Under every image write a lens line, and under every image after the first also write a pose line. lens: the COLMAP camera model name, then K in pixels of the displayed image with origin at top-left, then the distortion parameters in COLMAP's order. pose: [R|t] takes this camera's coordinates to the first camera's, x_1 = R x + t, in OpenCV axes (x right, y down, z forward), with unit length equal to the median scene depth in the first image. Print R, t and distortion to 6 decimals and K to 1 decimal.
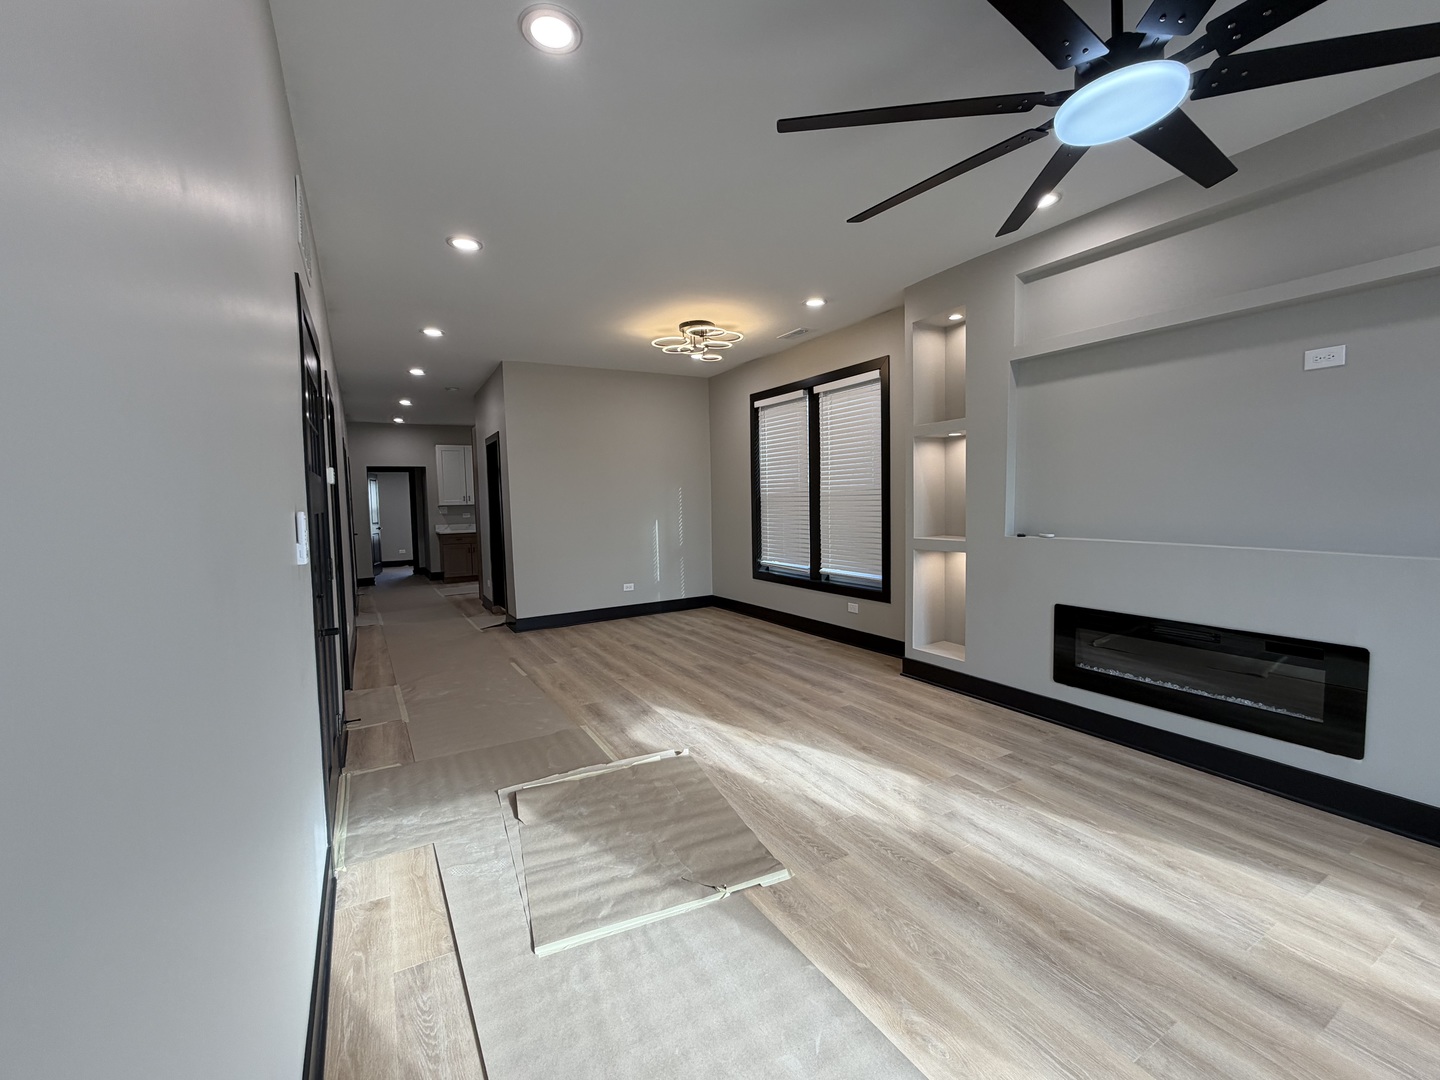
lens RADIAL K [[581.9, 0, 724.3], [0, 581.9, 540.6], [0, 0, 1]] dist [-0.000523, -0.000836]
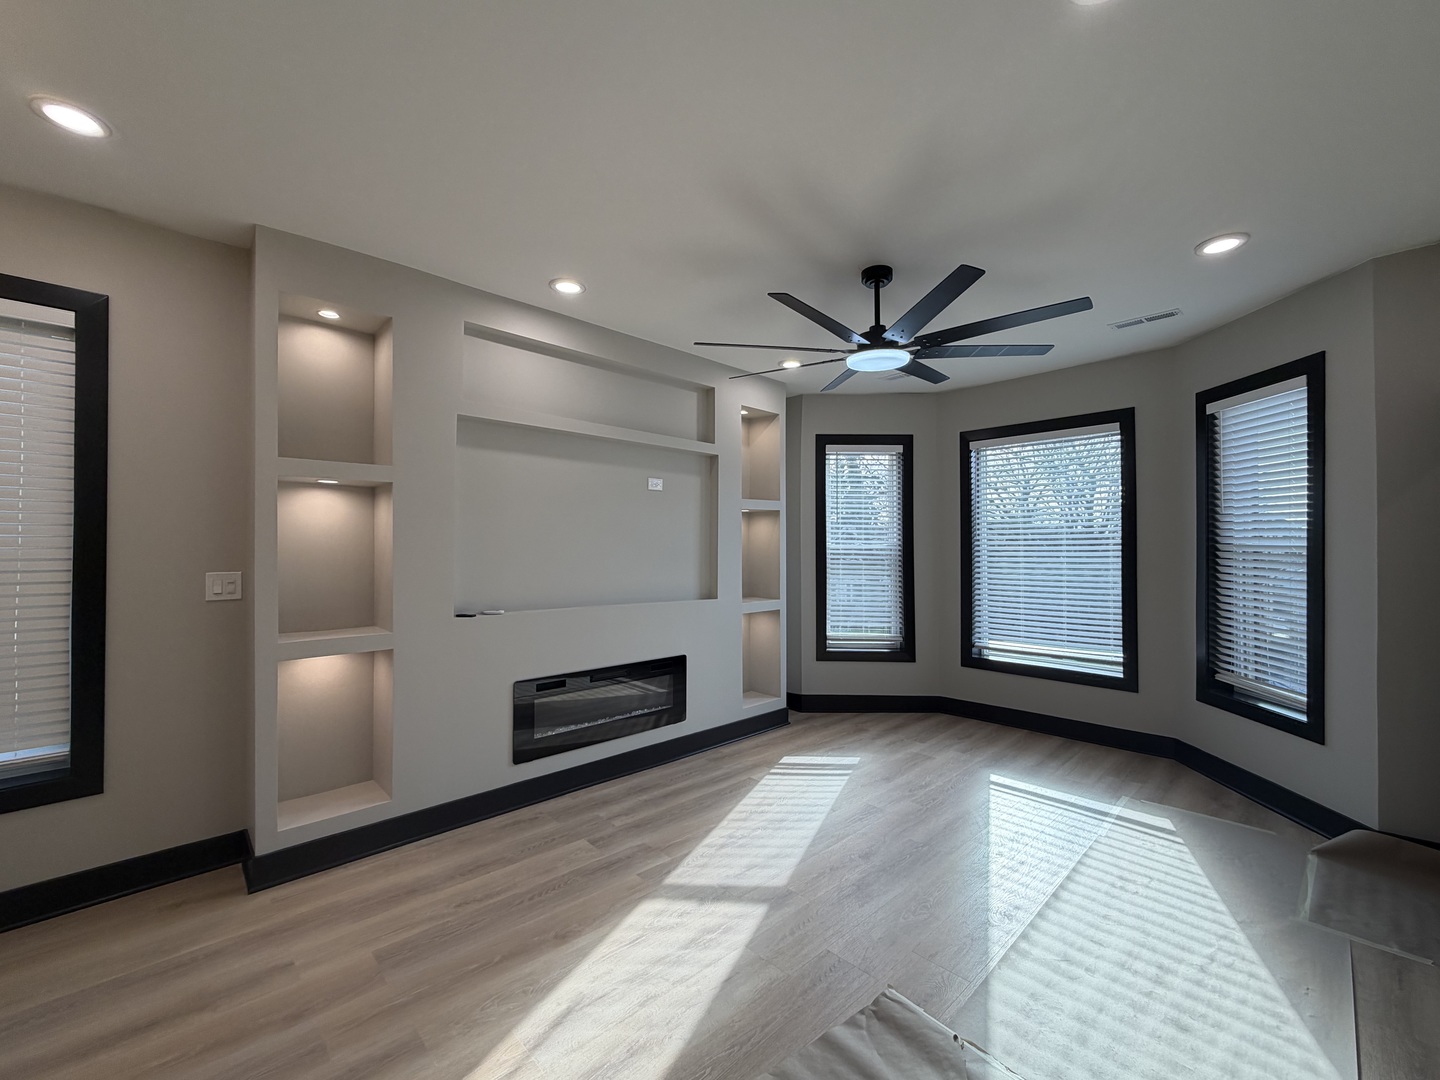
lens RADIAL K [[581.9, 0, 731.0], [0, 581.9, 544.4], [0, 0, 1]] dist [-0.000523, -0.000836]
pose [[-0.207414, 0.028460, 0.977839, -0.389907], [0.075334, 0.997073, -0.013041, -0.067910], [-0.975348, 0.070960, -0.208951, 0.723447]]
